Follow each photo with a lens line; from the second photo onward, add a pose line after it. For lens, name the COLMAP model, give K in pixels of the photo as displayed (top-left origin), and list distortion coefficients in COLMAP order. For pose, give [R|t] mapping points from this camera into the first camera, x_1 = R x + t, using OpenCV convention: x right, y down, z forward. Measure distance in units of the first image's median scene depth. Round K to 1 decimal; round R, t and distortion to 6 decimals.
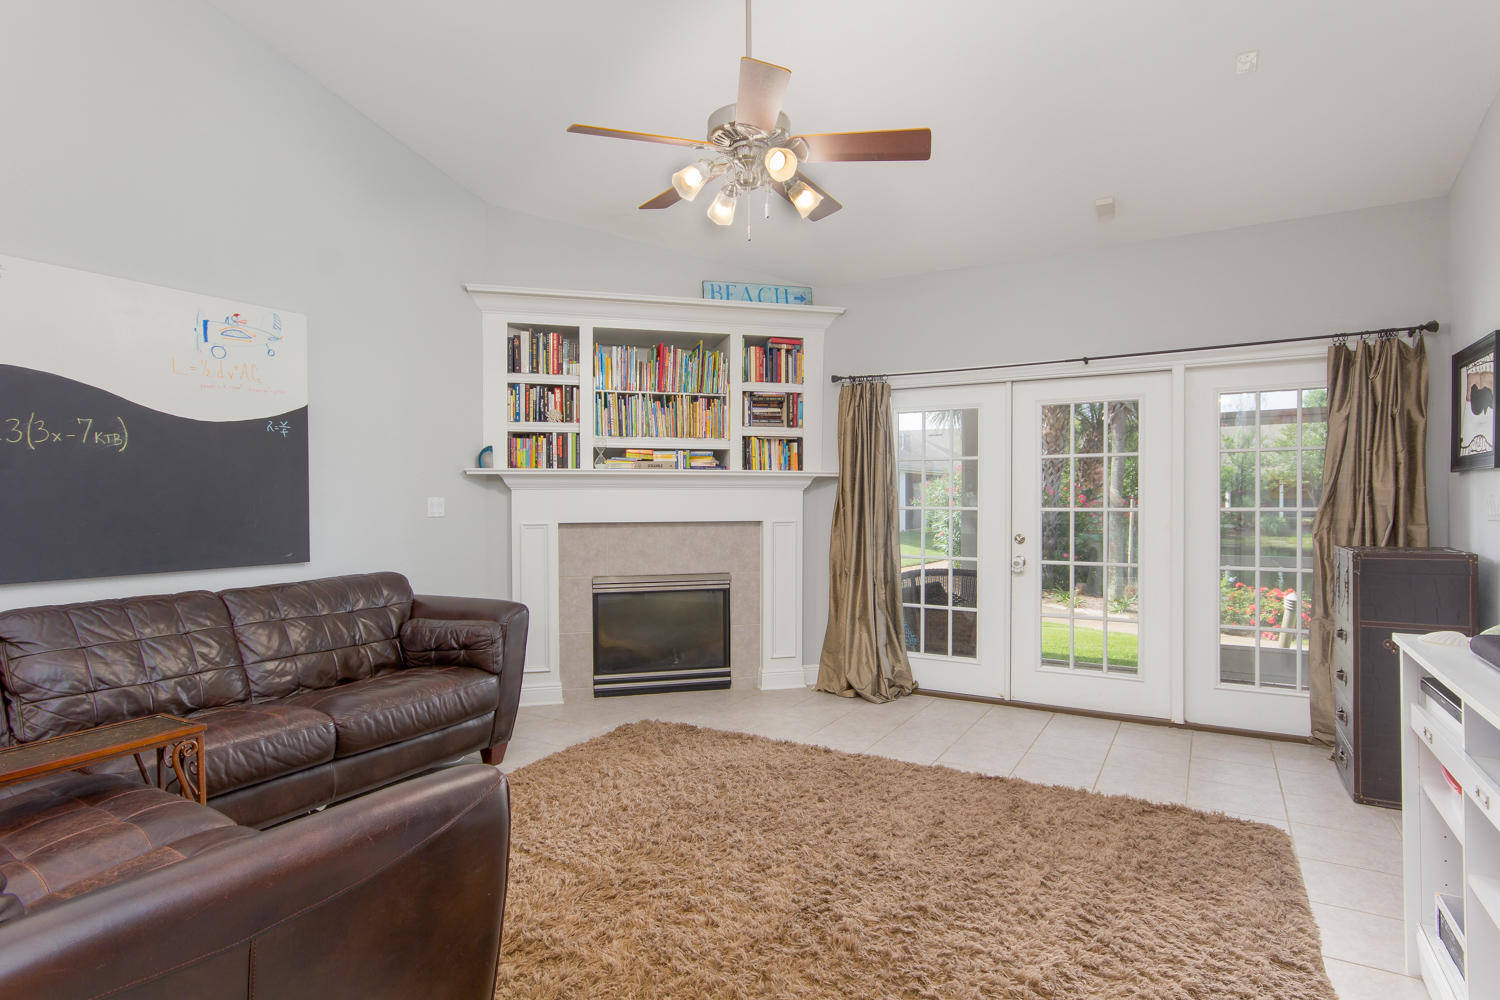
lens RADIAL K [[800.2, 0, 748.9], [0, 800.2, 507.7], [0, 0, 1]] dist [-0.015119, 0.000413]
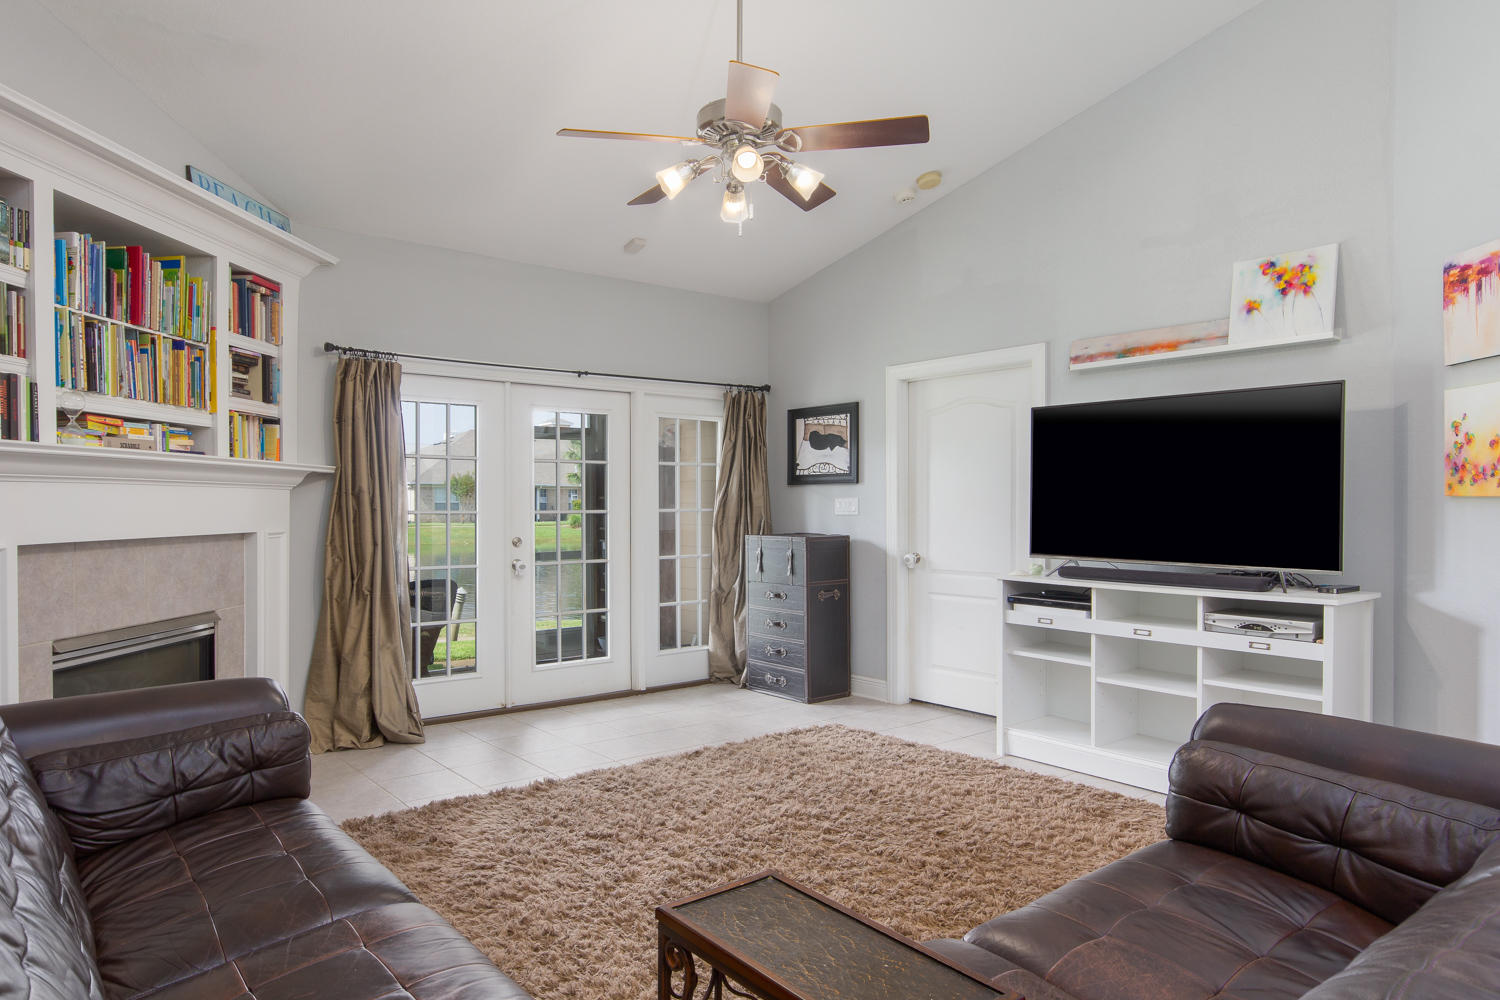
lens RADIAL K [[902.5, 0, 683.2], [0, 902.5, 507.3], [0, 0, 1]] dist [-0.000976, -0.000165]
pose [[0.394940, -0.004436, 0.918696, -0.585862], [0.008192, 0.999966, 0.001306, -0.003762], [-0.918670, 0.007010, 0.394963, 0.351289]]
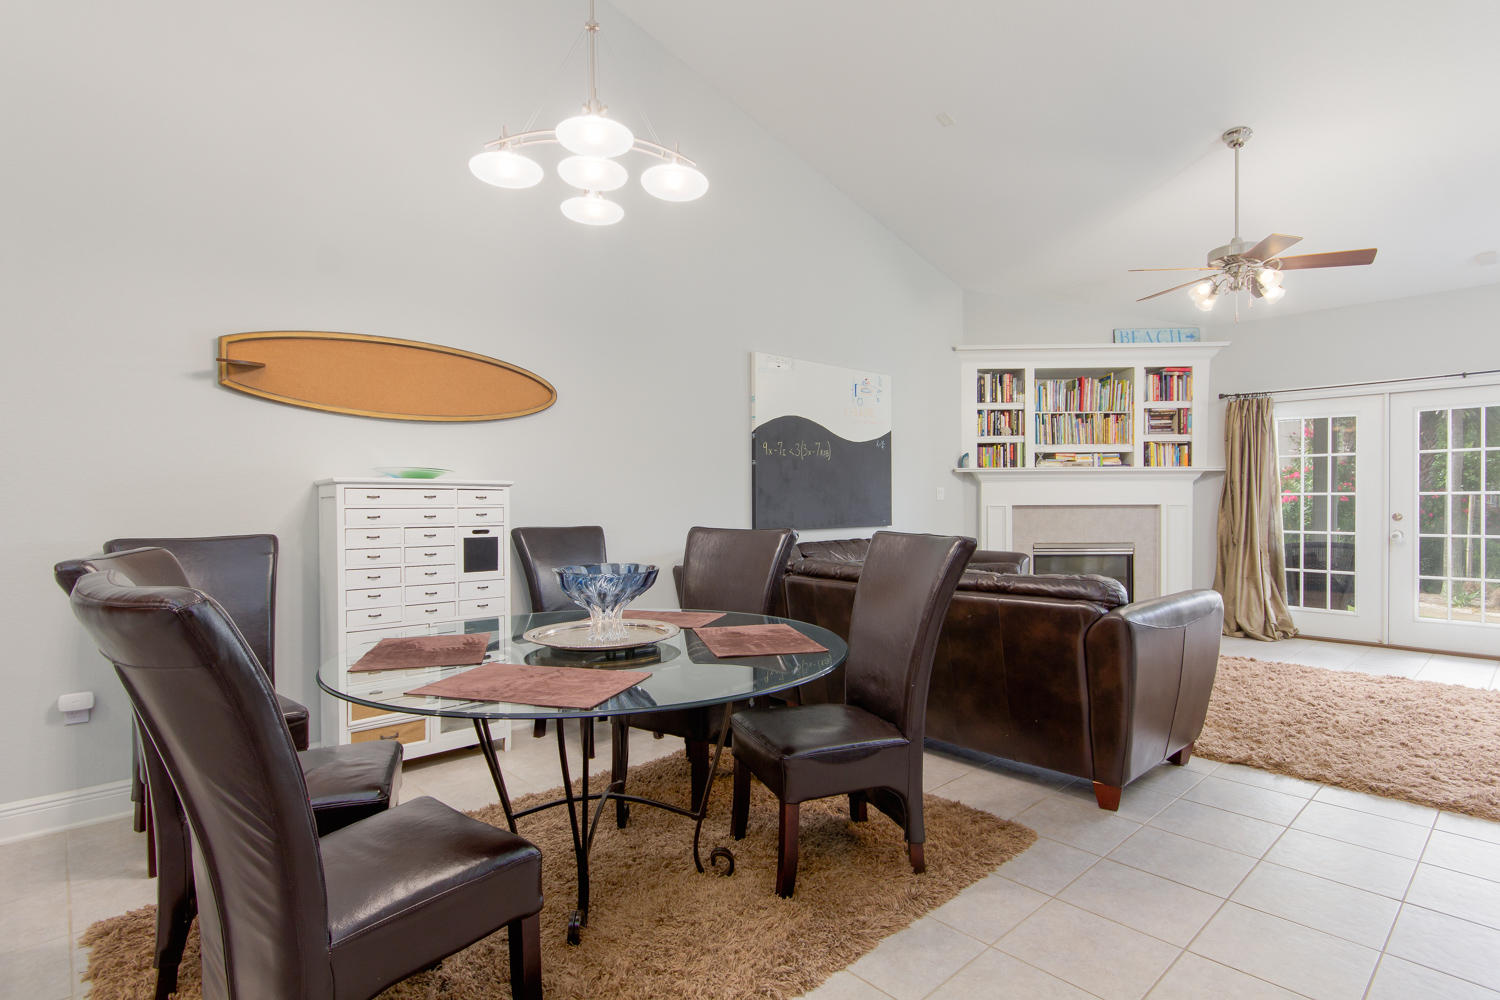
lens RADIAL K [[754.7, 0, 749.8], [0, 754.7, 508.1], [0, 0, 1]] dist [0.000792, -0.000252]
pose [[0.956171, -0.000667, -0.292808, -0.281607], [-0.000051, 0.999997, -0.002445, 0.026618], [0.292809, 0.002353, 0.956168, -0.429964]]
